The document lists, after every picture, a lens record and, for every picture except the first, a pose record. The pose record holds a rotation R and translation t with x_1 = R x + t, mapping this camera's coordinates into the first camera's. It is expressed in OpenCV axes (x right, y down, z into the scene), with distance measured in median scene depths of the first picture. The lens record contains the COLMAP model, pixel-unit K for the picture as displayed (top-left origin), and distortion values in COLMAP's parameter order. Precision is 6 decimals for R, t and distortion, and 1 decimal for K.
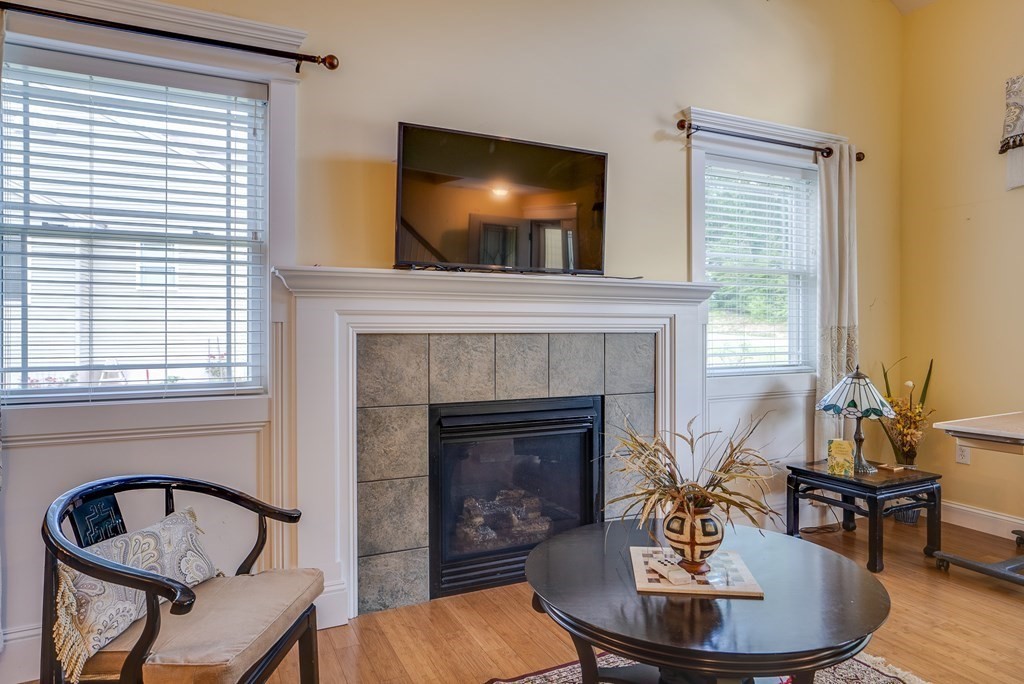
lens RADIAL K [[600.6, 0, 485.6], [0, 600.6, 336.5], [0, 0, 1]] dist [-0.039757, 0.025556]
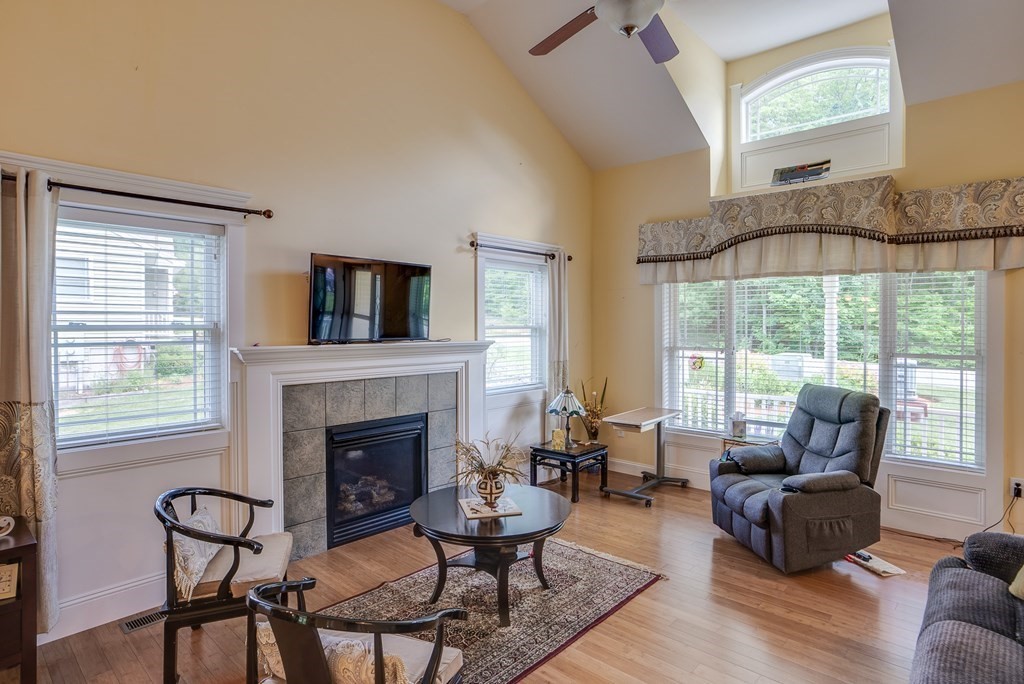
lens RADIAL K [[549.5, 0, 472.2], [0, 549.5, 333.4], [0, 0, 1]] dist [-0.067872, 0.031203]
pose [[0.933614, -0.004801, 0.358249, -0.223015], [0.001816, 0.999961, 0.008668, -0.130349], [-0.358277, -0.007442, 0.933586, -0.428563]]
